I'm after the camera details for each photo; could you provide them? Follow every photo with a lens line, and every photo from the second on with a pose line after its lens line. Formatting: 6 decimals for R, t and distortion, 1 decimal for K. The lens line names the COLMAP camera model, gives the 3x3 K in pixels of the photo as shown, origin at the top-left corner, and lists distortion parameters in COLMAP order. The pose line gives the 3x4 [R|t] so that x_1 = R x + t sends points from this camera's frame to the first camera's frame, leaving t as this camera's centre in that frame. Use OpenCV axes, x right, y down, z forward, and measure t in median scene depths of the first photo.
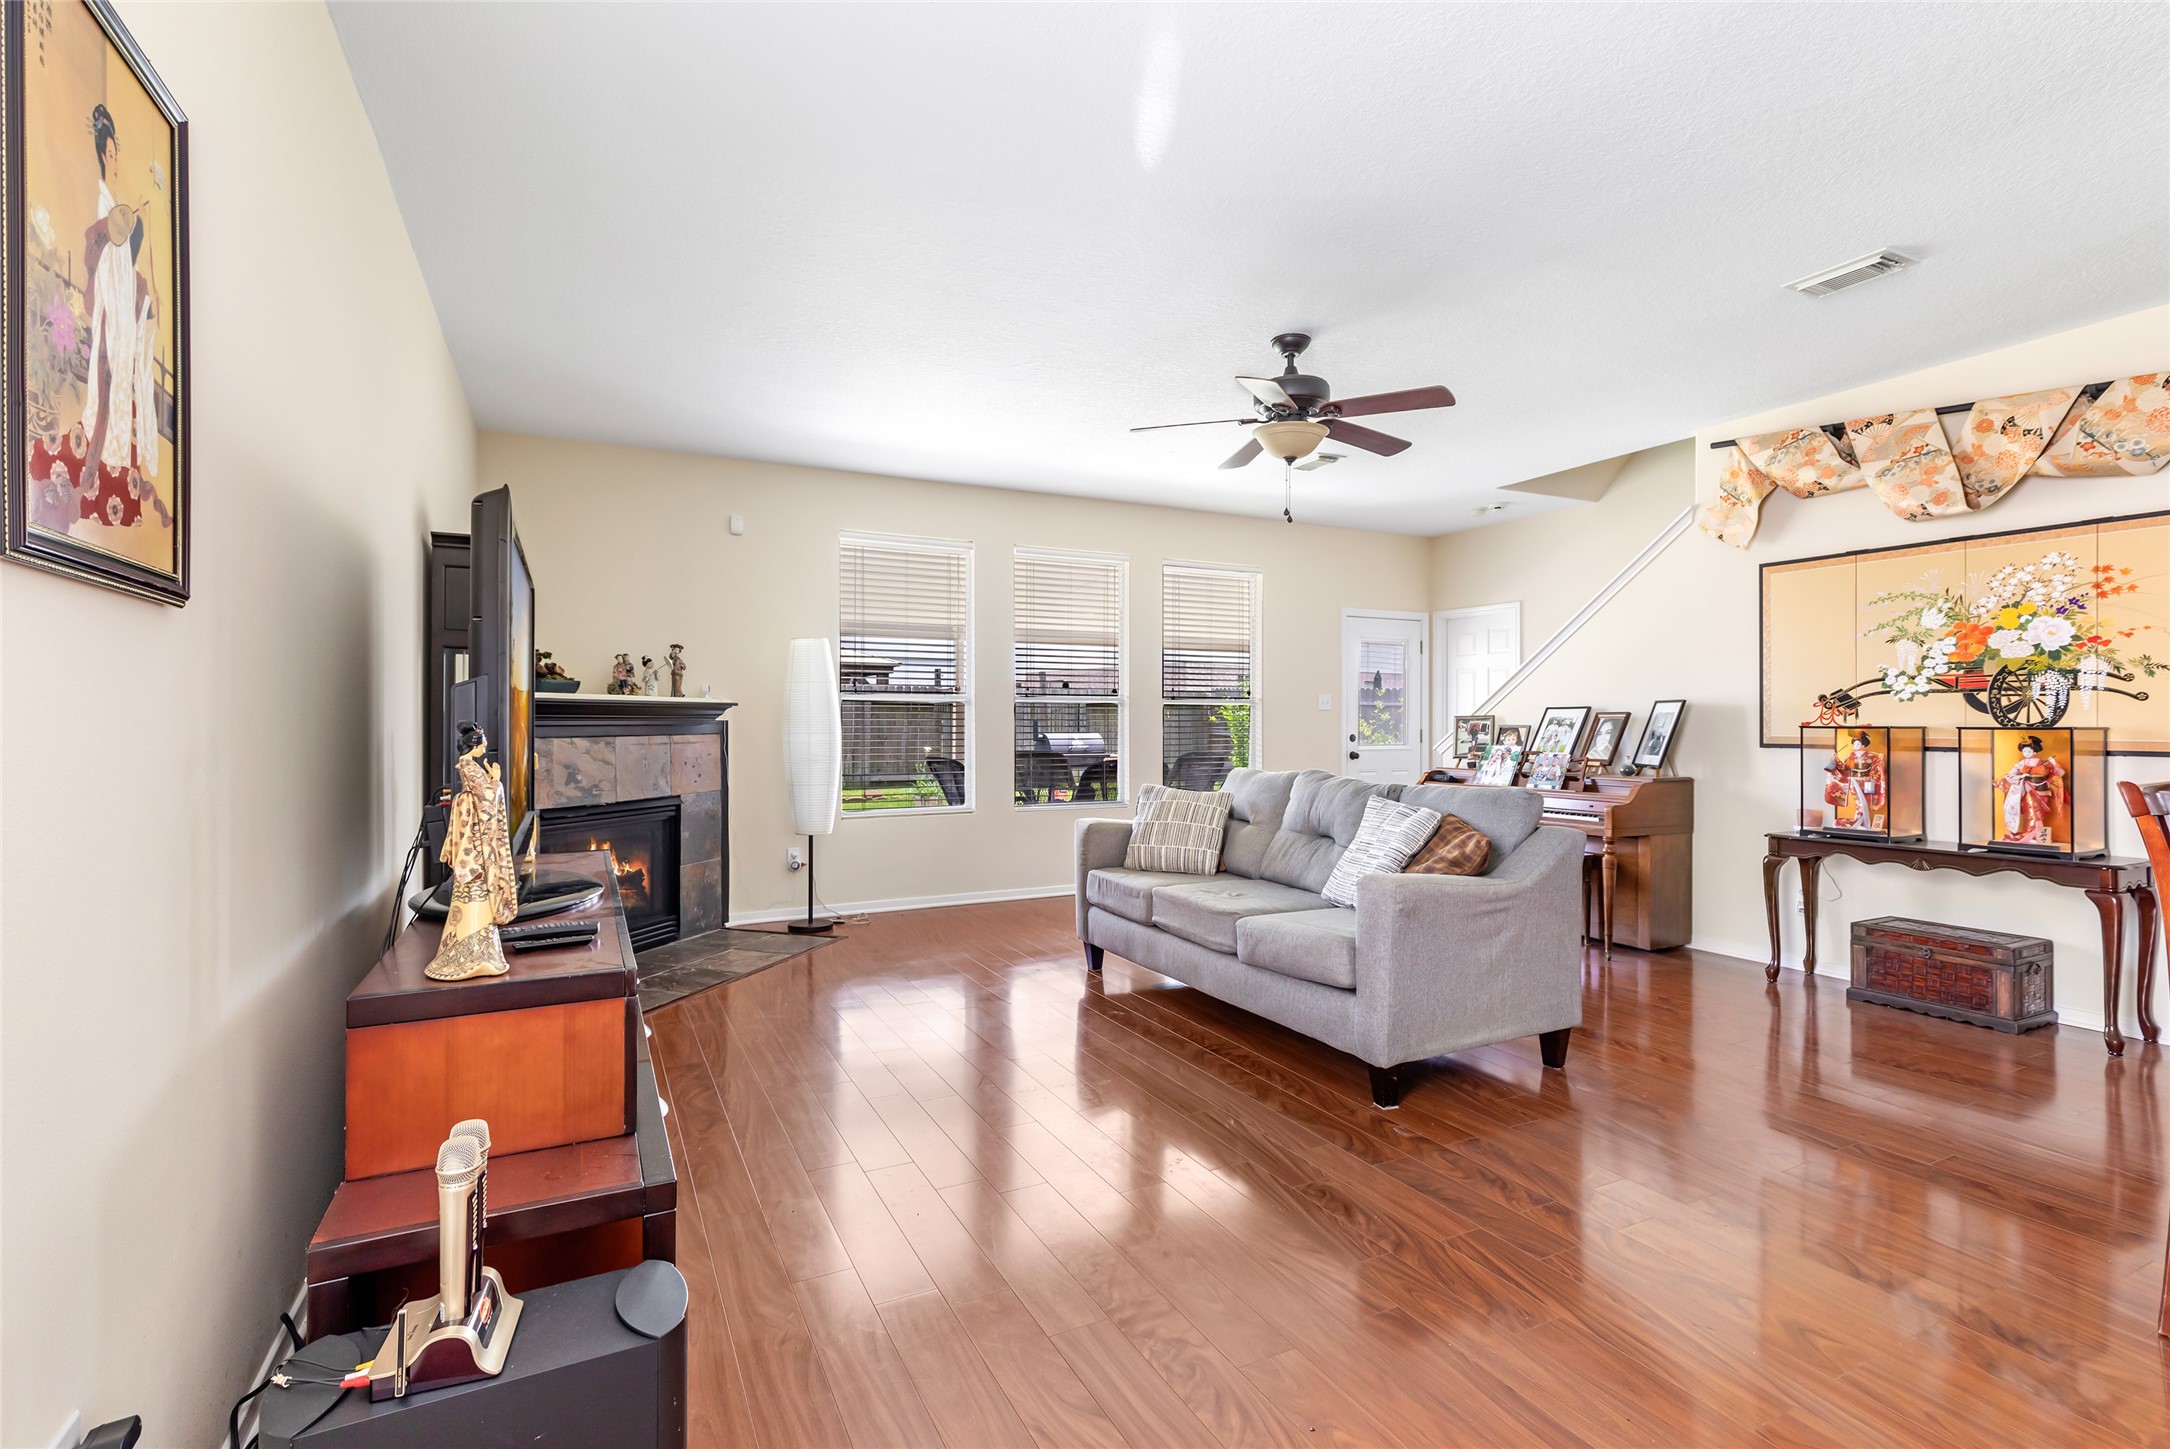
lens RADIAL K [[1006.6, 0, 1085.0], [0, 1006.6, 716.3], [0, 0, 1]] dist [0.019211, -0.000139]
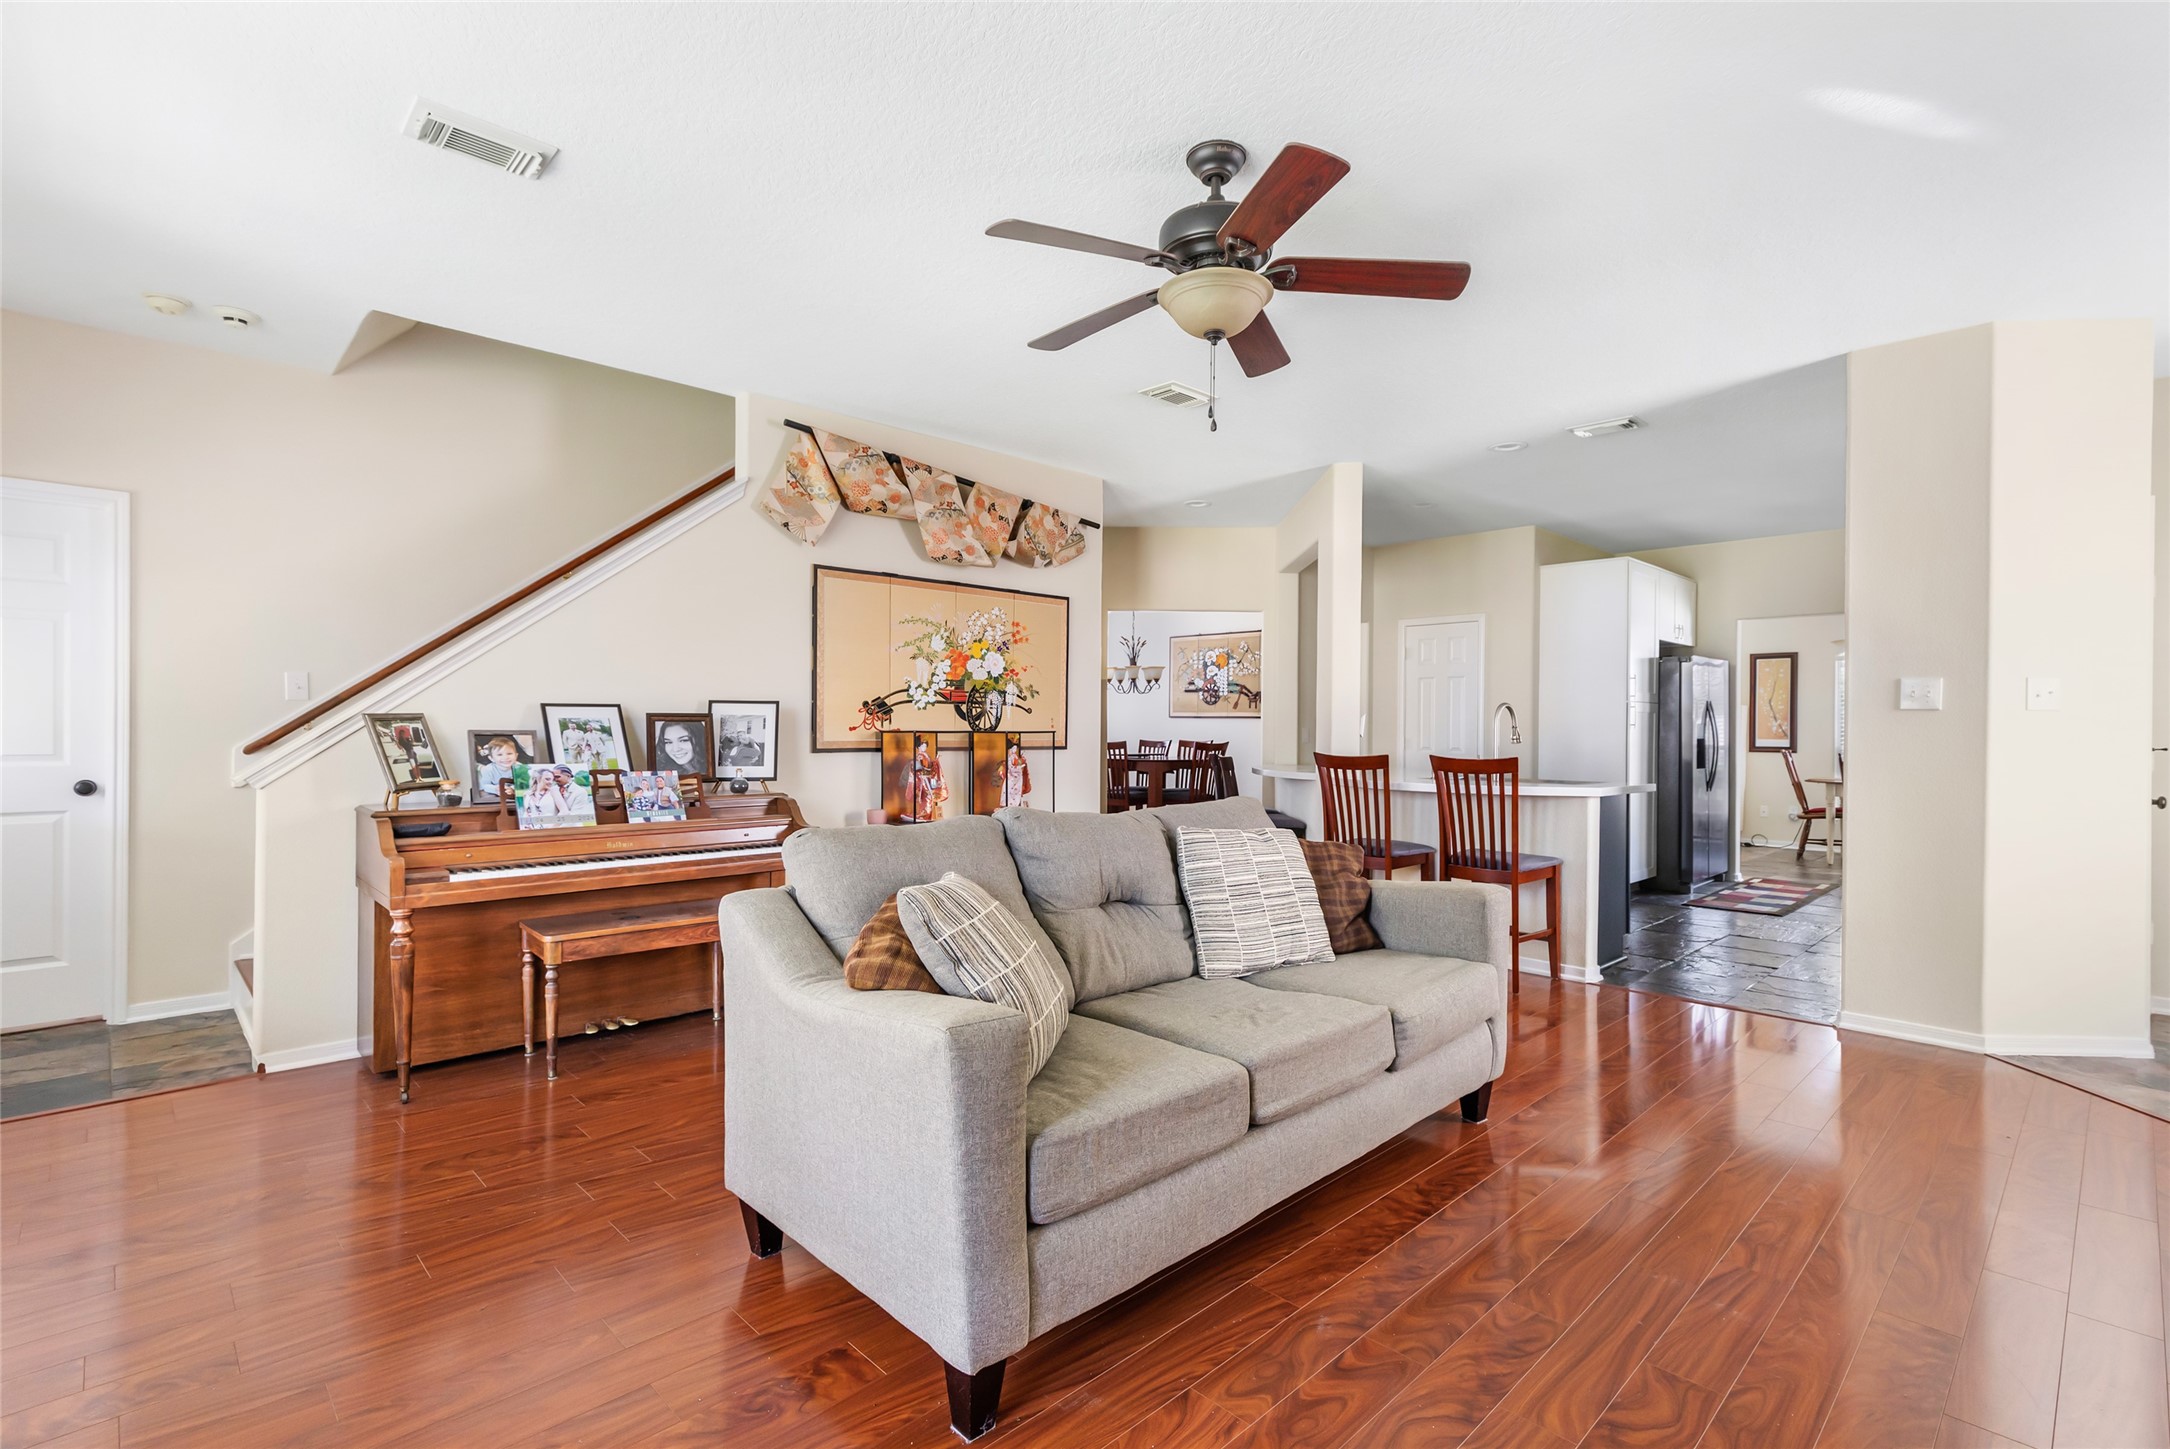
lens RADIAL K [[1006.6, 0, 1071.0], [0, 1006.6, 730.7], [0, 0, 1]] dist [0.019211, -0.000139]
pose [[-0.288064, -0.001552, 0.957610, -0.389896], [-0.007633, 0.999971, -0.000675, 0.009708], [-0.957581, -0.007504, -0.288067, 1.229445]]
